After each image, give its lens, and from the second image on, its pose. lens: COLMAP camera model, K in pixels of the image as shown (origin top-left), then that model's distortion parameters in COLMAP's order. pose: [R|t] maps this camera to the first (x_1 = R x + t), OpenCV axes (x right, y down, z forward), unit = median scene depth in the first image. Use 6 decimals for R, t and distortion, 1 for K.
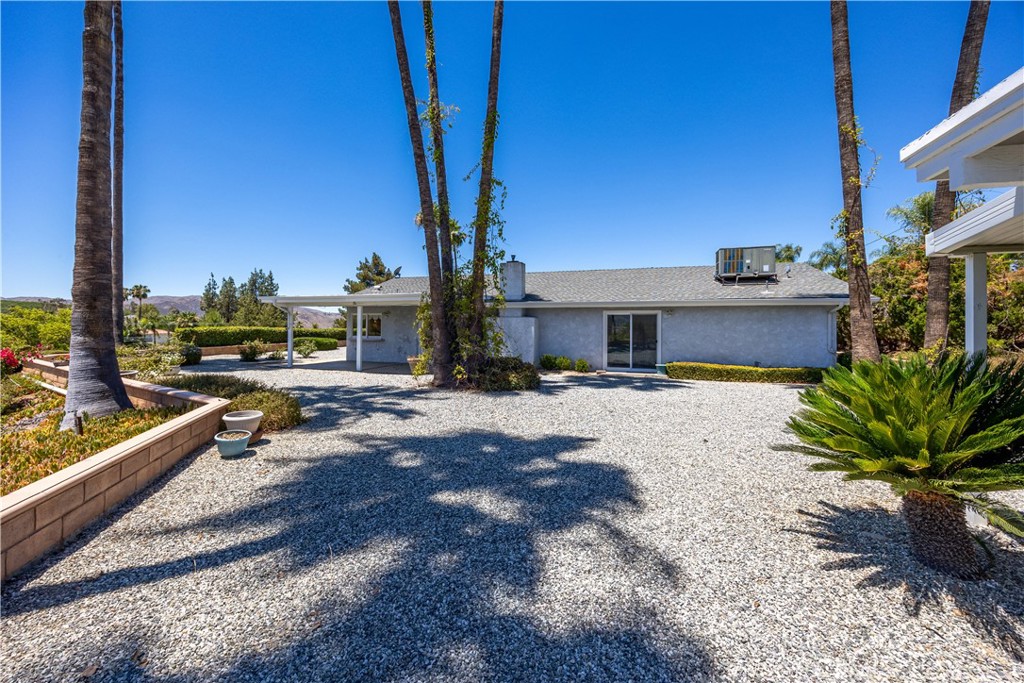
lens RADIAL K [[380.6, 0, 513.1], [0, 380.6, 335.9], [0, 0, 1]] dist [-0.001112, -0.000027]
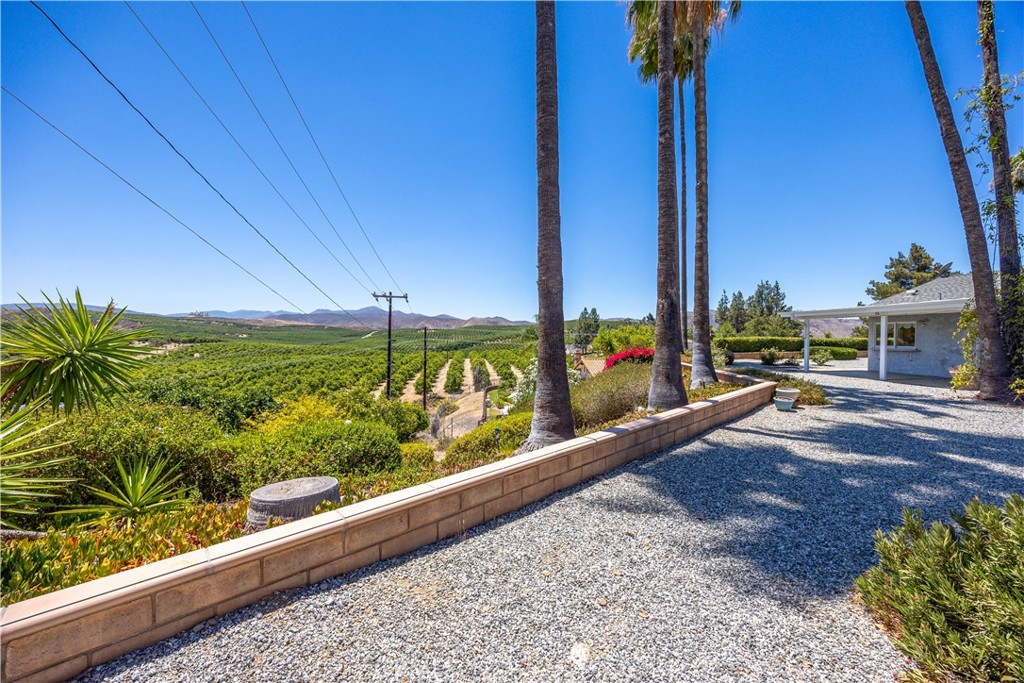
lens RADIAL K [[380.6, 0, 513.1], [0, 380.6, 335.9], [0, 0, 1]] dist [-0.001112, -0.000027]
pose [[0.390819, -0.008288, -0.920430, 0.117546], [-0.014312, 0.999784, -0.015080, 0.003118], [0.920356, 0.019066, 0.390615, -0.248562]]
